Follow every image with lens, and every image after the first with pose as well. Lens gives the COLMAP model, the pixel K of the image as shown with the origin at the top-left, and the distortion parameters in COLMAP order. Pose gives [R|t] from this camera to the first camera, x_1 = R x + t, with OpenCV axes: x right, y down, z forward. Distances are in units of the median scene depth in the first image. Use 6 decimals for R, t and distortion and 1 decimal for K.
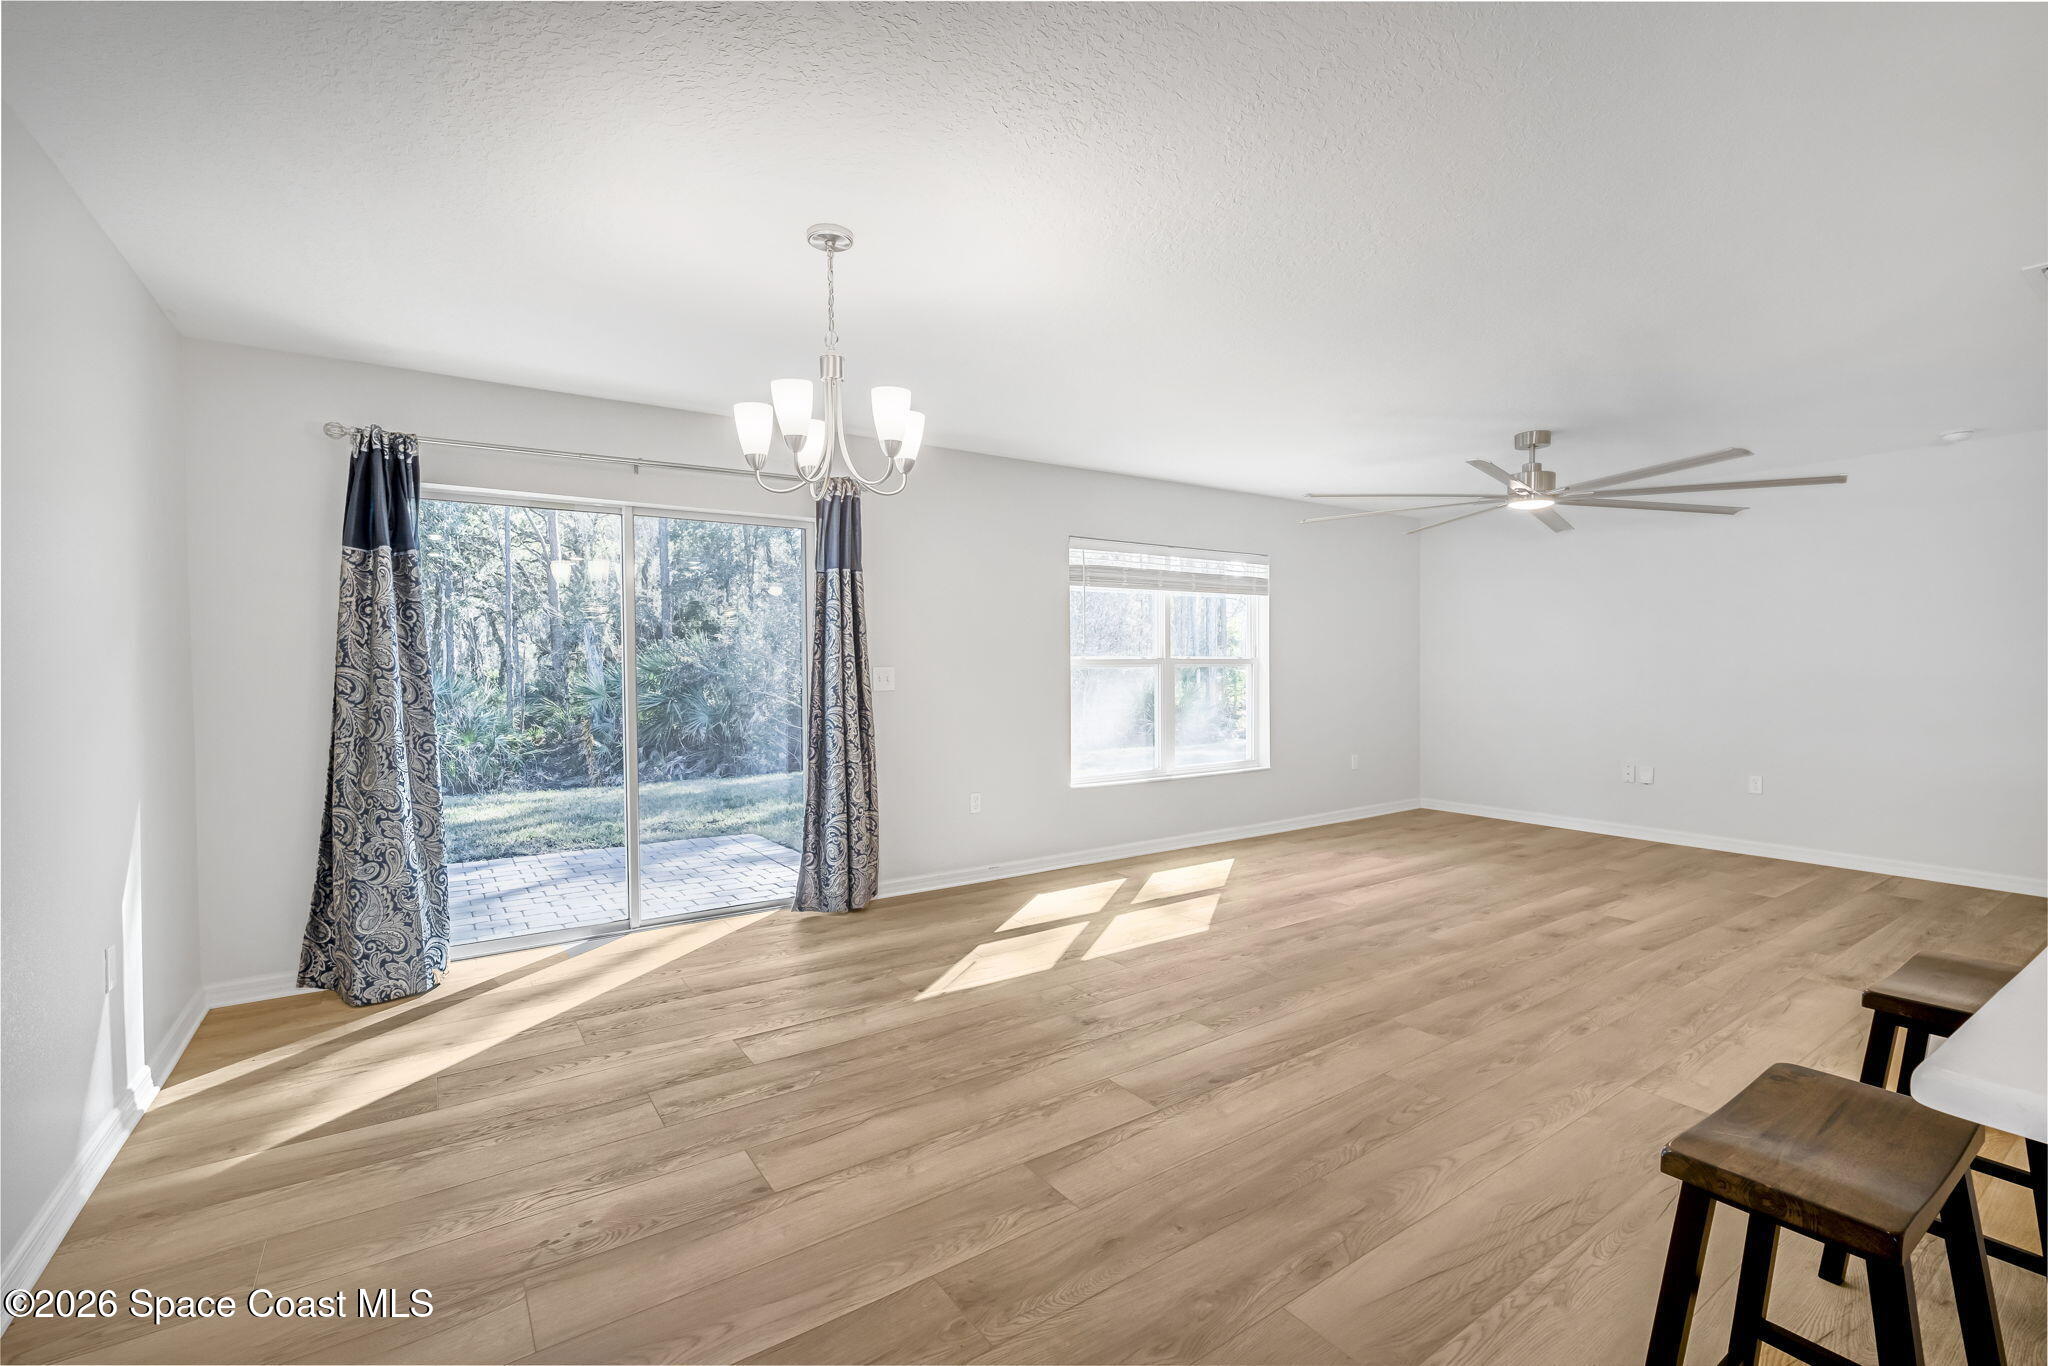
lens RADIAL K [[902.4, 0, 1028.4], [0, 902.4, 688.7], [0, 0, 1]] dist [-0.020182, 0.004340]
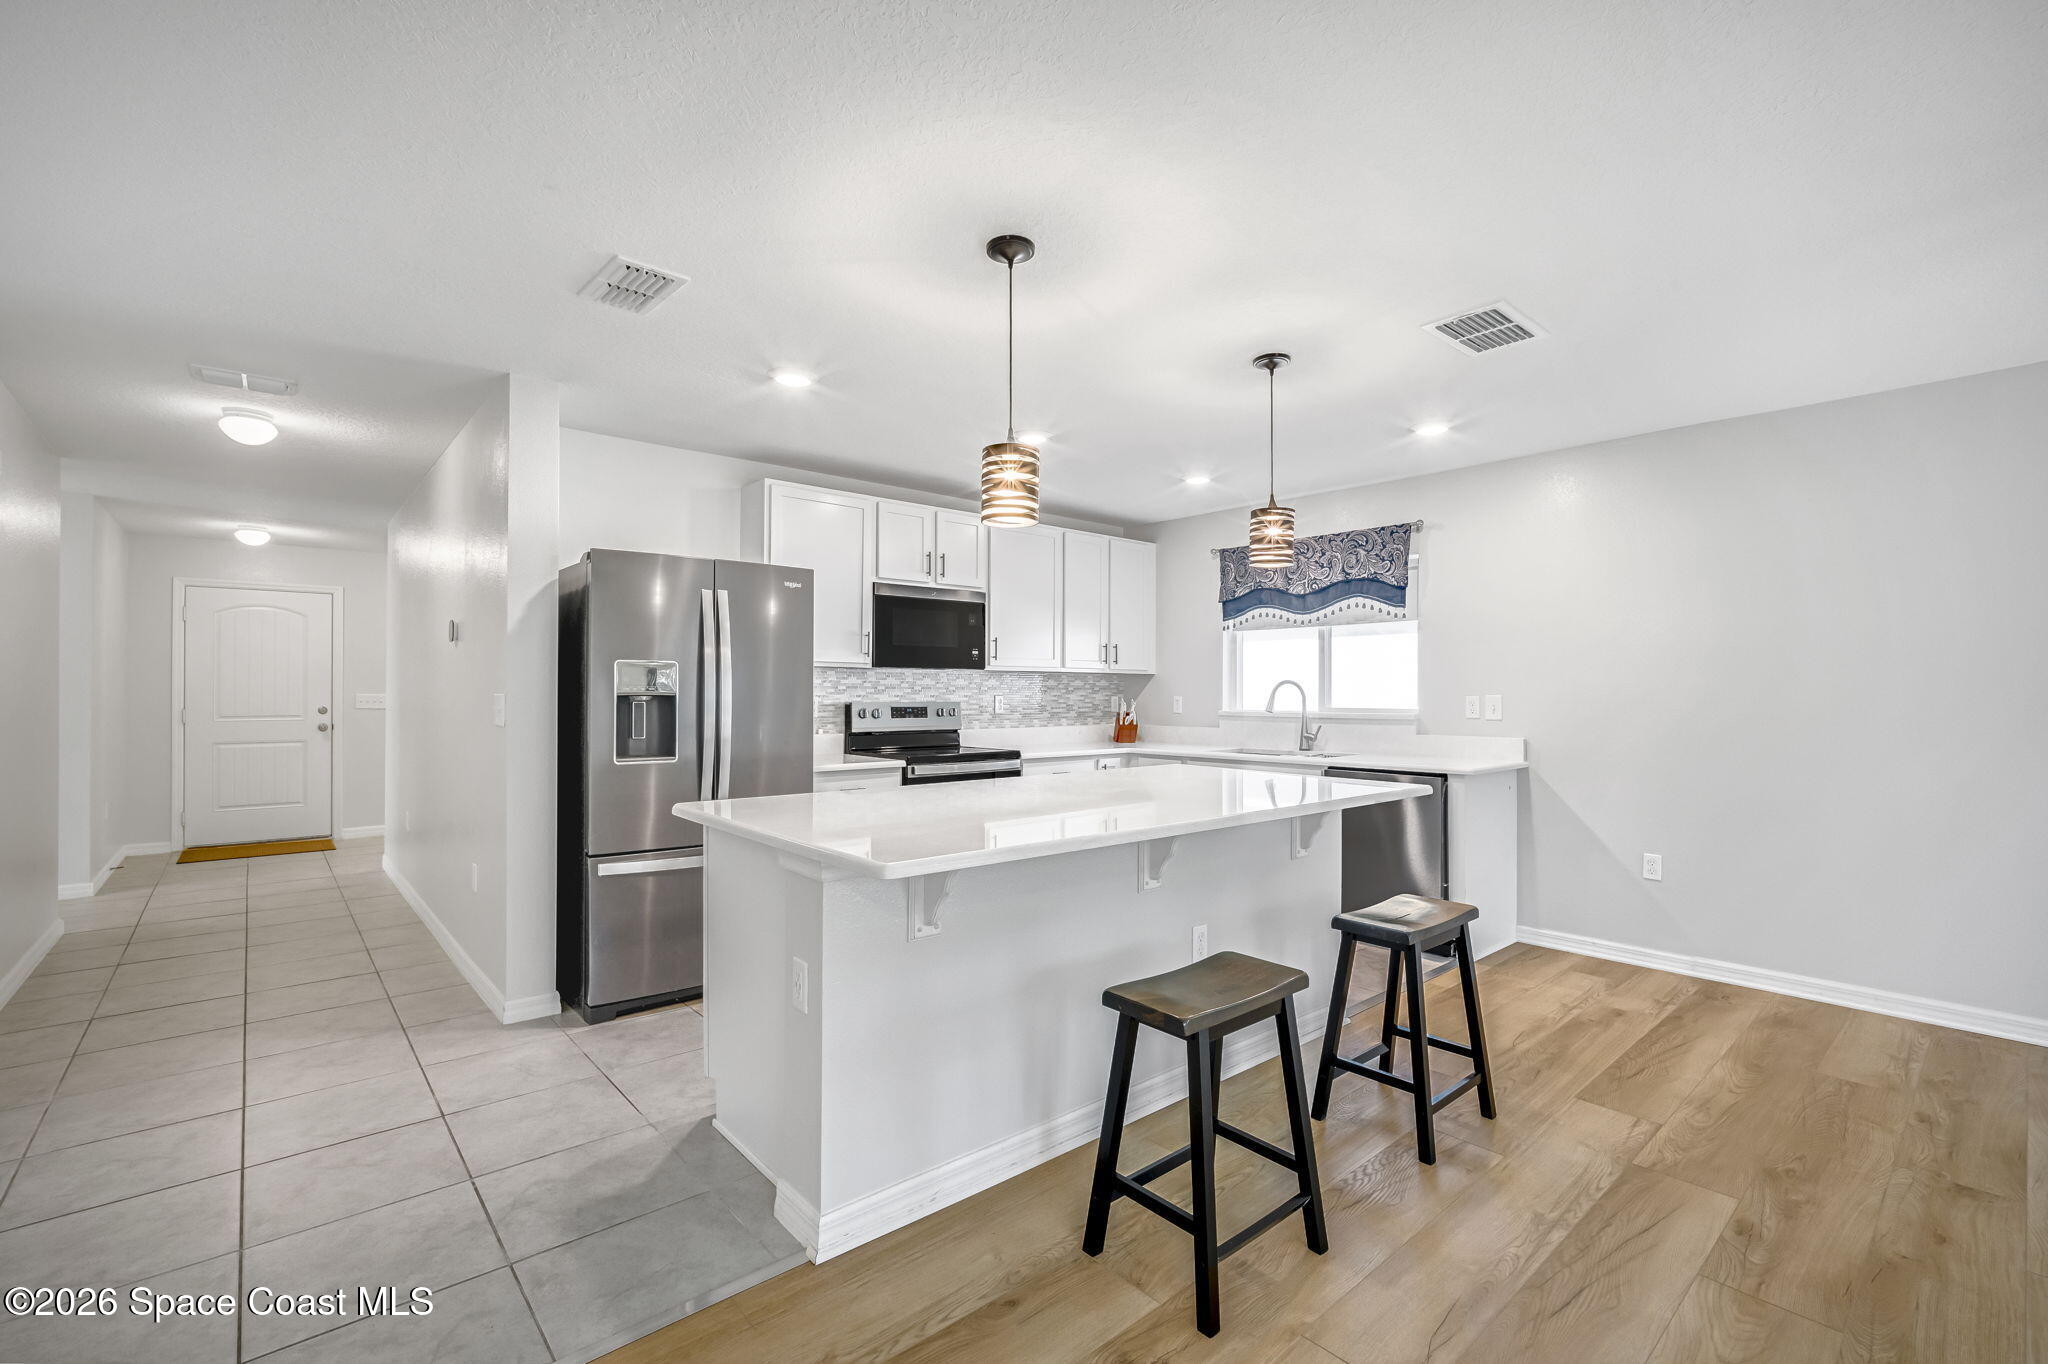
lens RADIAL K [[902.4, 0, 1026.6], [0, 902.4, 693.8], [0, 0, 1]] dist [-0.020182, 0.004340]
pose [[-0.993317, 0.003462, -0.115368, 0.553937], [-0.000548, 0.999397, 0.034713, -0.028554], [0.115419, 0.034544, -0.992716, 0.813333]]
